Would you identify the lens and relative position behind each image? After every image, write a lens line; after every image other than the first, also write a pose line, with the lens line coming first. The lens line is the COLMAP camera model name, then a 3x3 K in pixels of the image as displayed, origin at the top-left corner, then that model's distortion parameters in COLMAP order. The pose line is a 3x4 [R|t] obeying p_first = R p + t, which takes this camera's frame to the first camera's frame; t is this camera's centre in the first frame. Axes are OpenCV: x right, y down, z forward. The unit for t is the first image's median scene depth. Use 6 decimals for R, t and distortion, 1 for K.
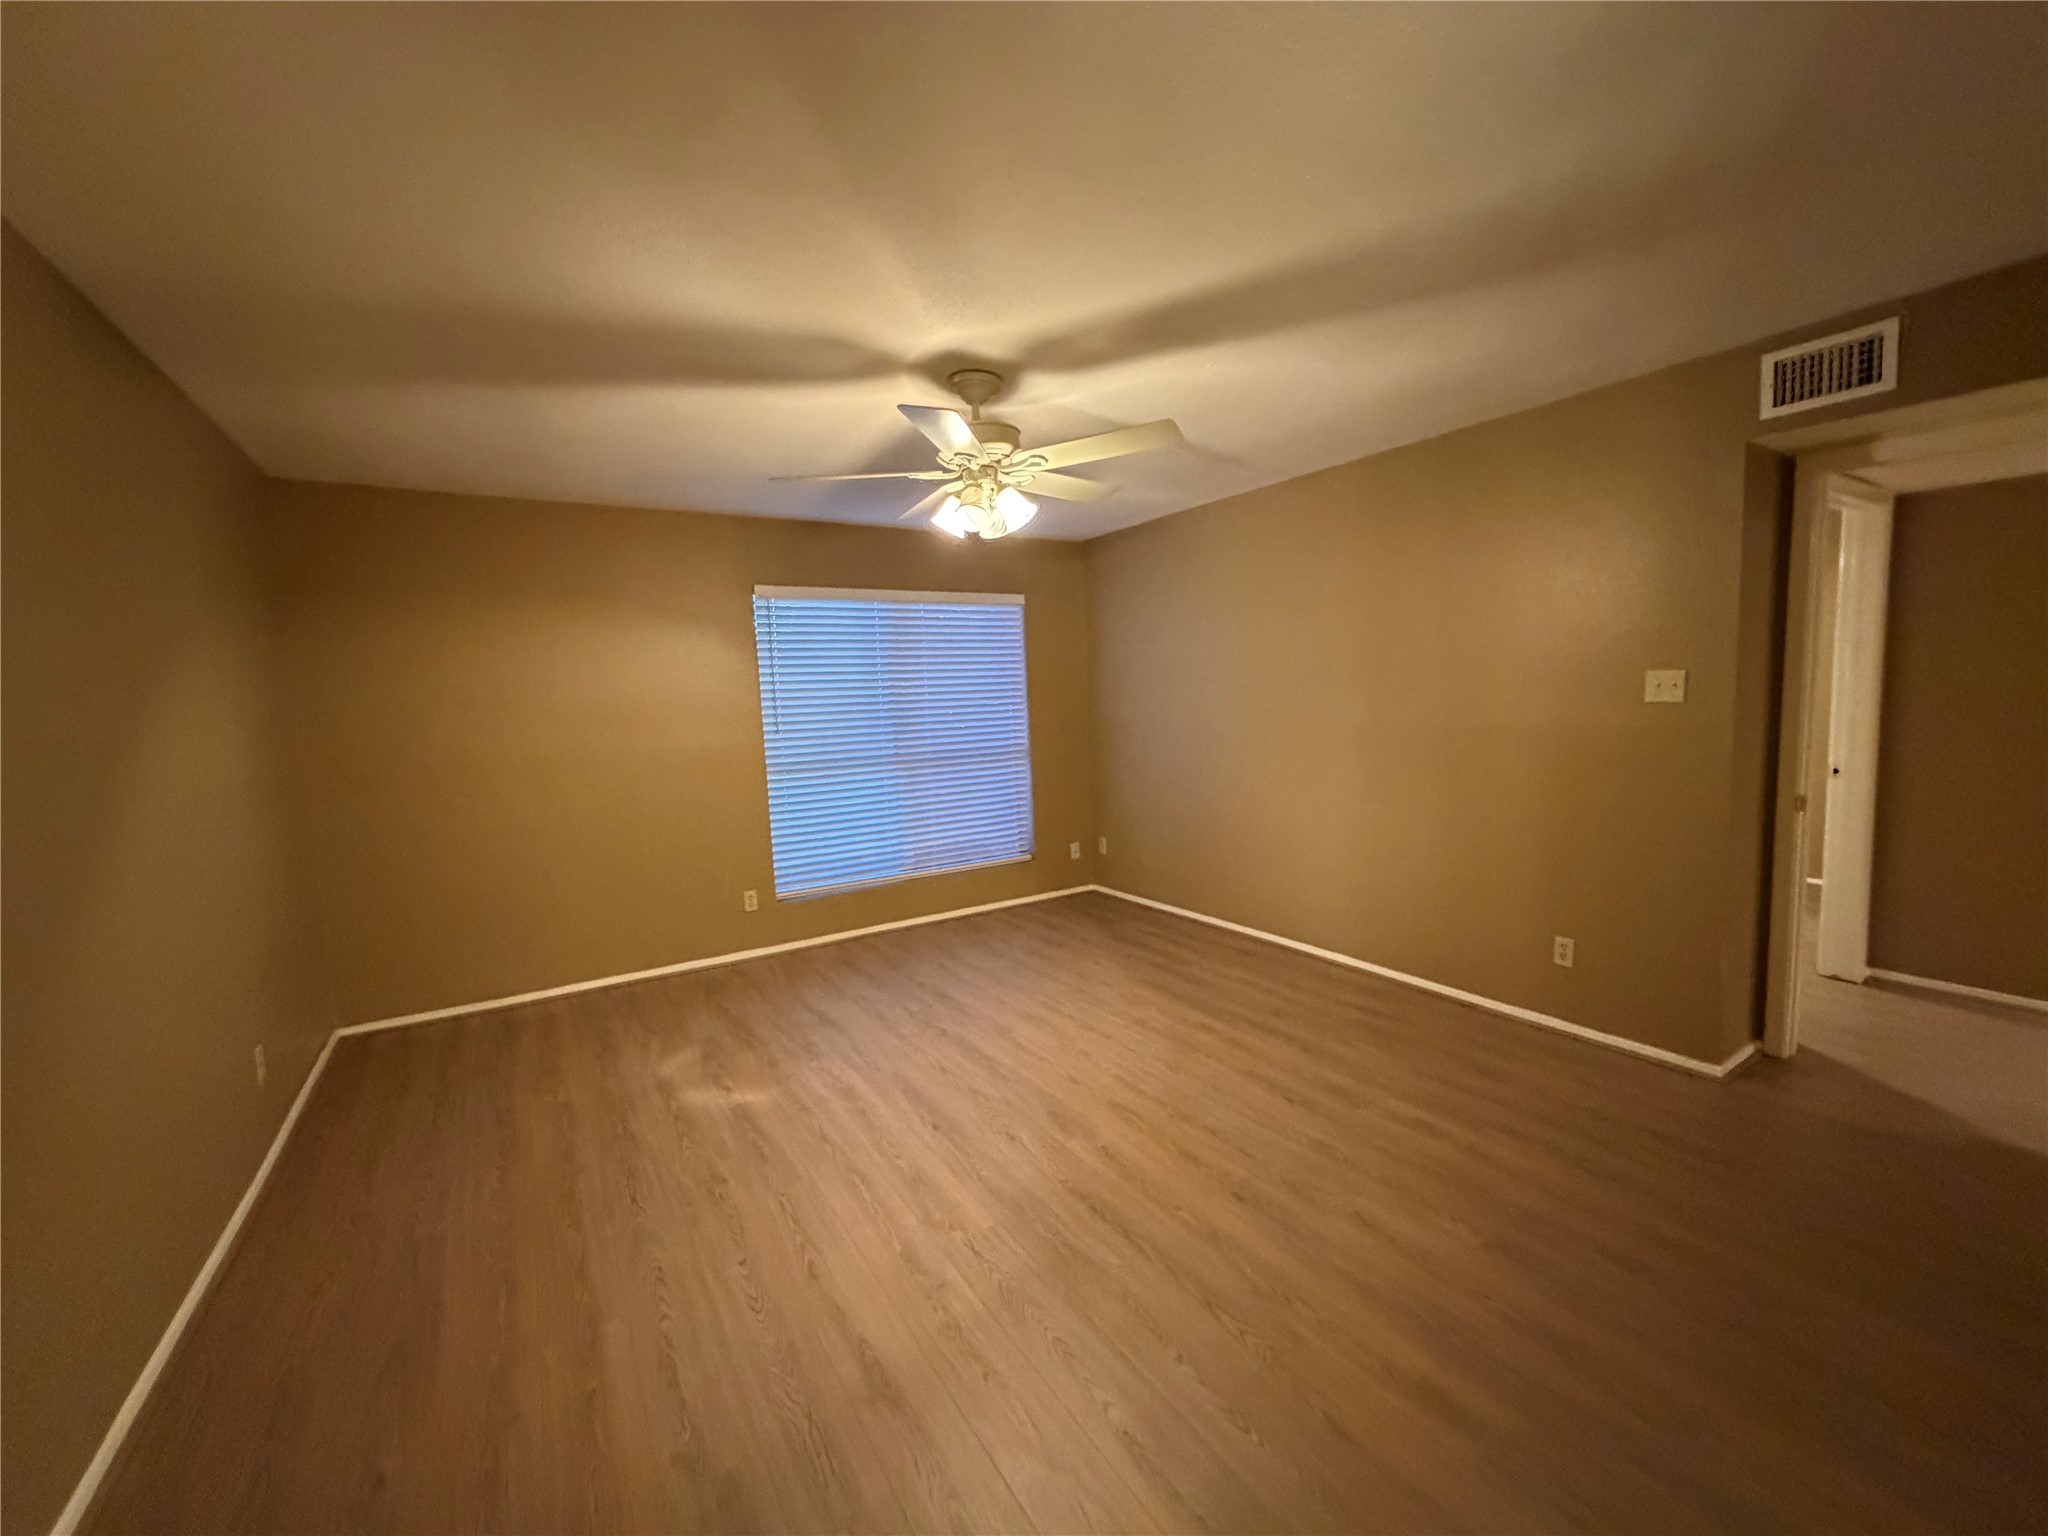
lens RADIAL K [[820.8, 0, 1020.5], [0, 820.8, 769.4], [0, 0, 1]] dist [0.001102, -0.000643]
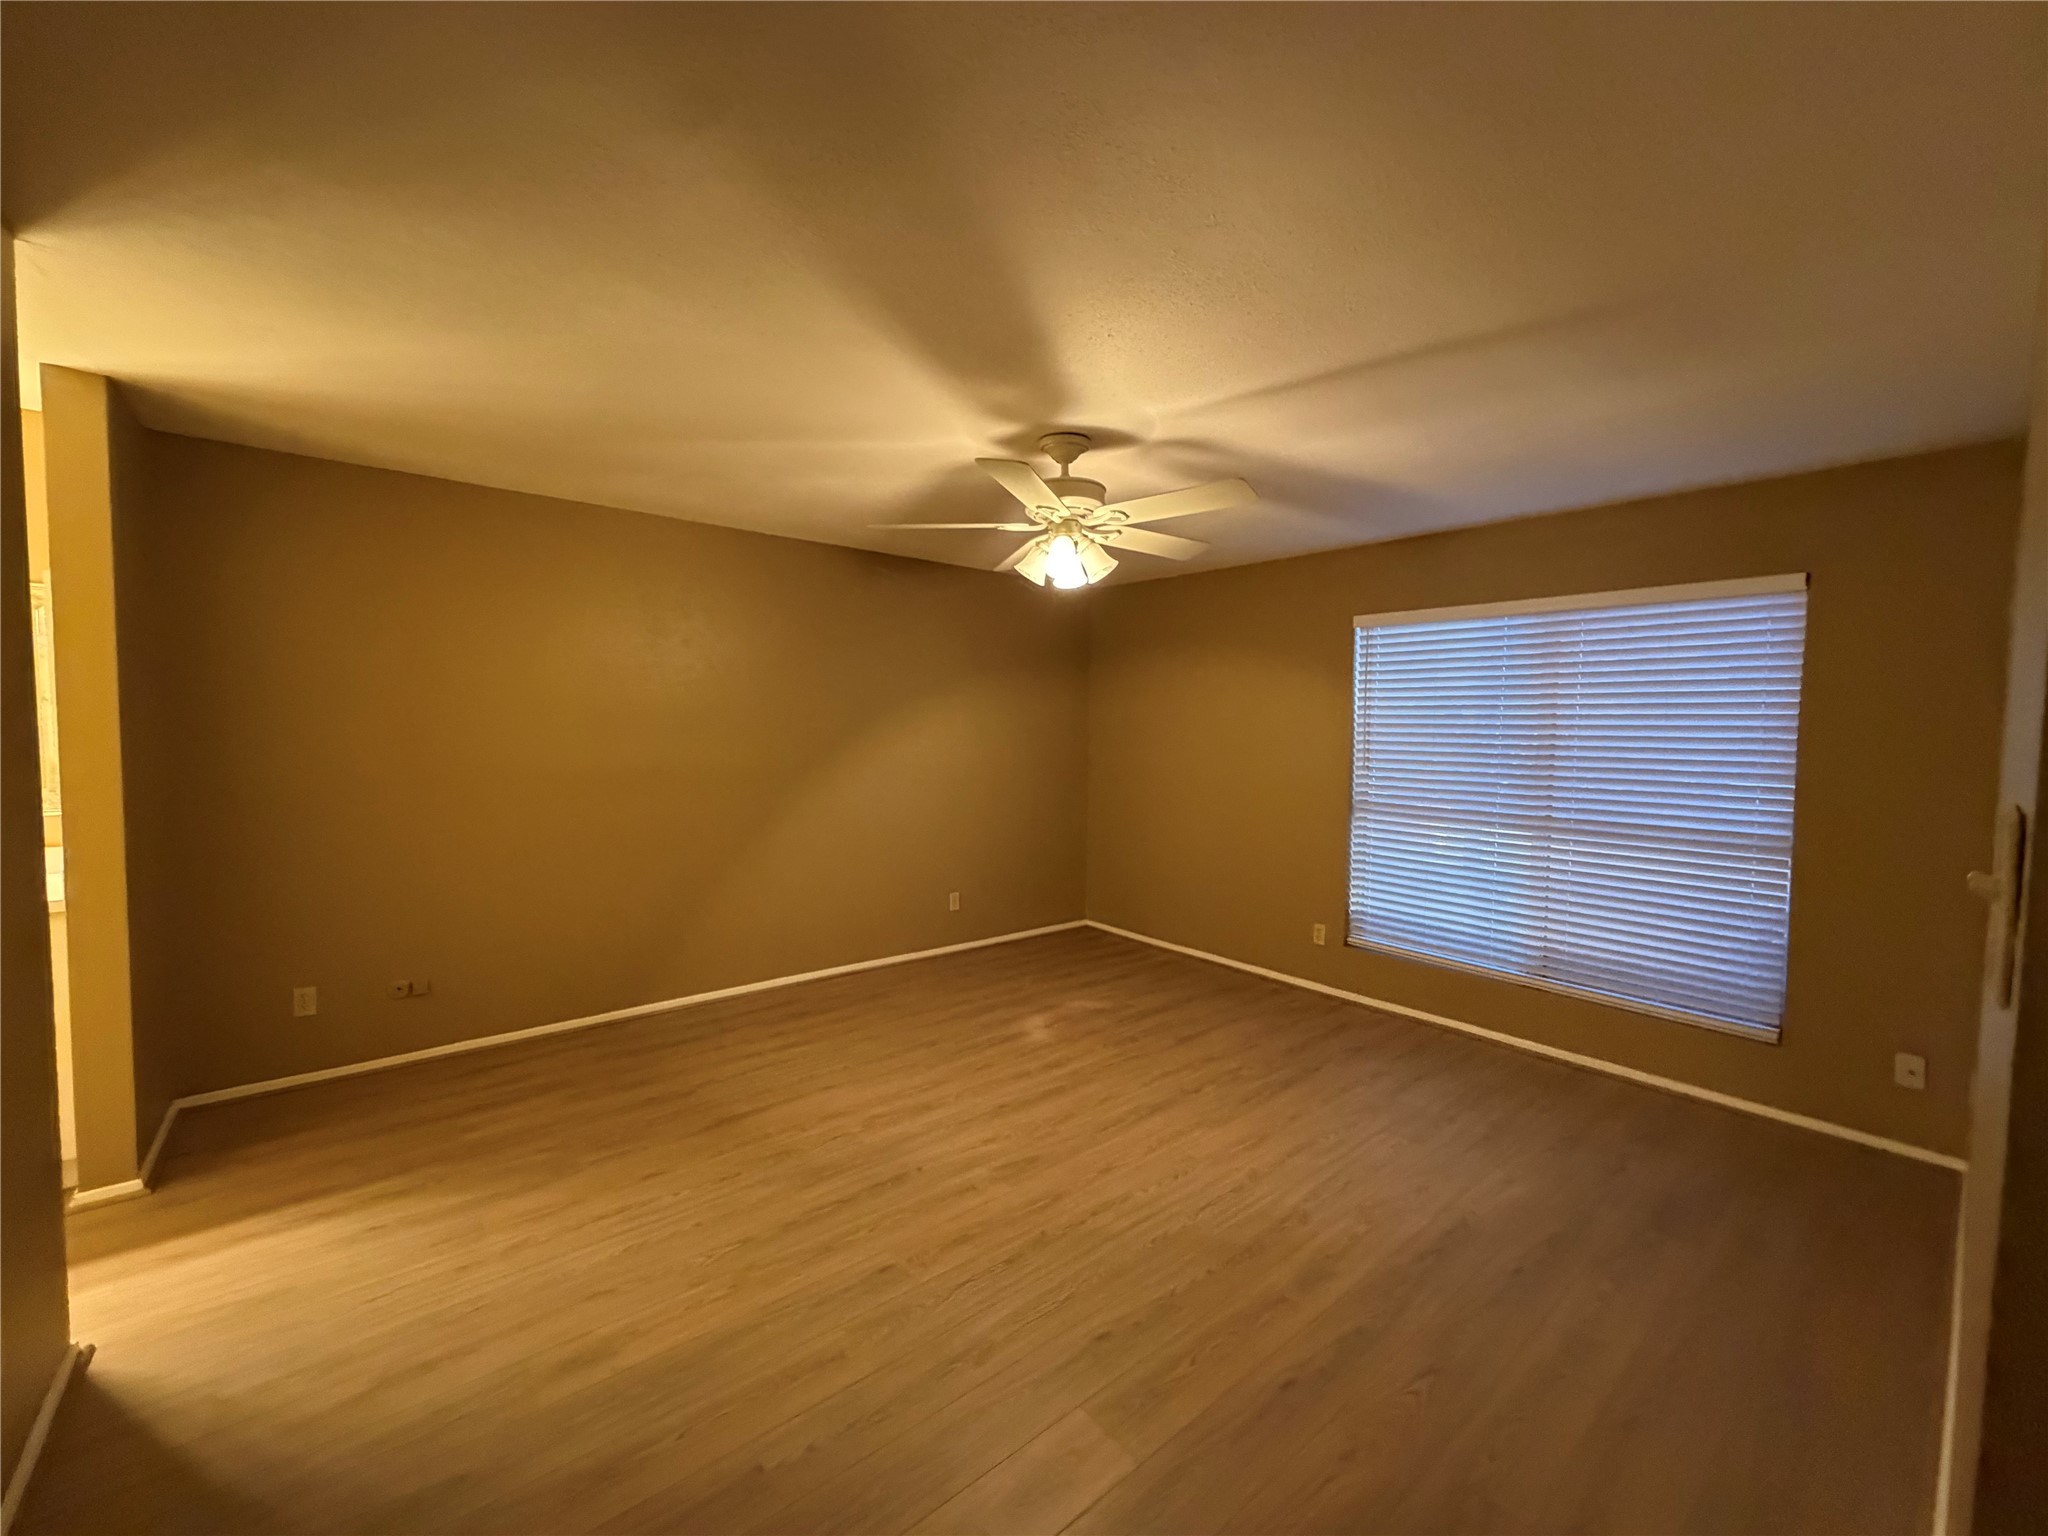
lens RADIAL K [[820.8, 0, 1019.5], [0, 820.8, 766.3], [0, 0, 1]] dist [0.001102, -0.000643]
pose [[0.137063, 0.091029, -0.986371, 0.784898], [-0.114333, 0.990567, 0.075529, -0.099253], [0.983942, 0.102423, 0.146177, 0.637147]]
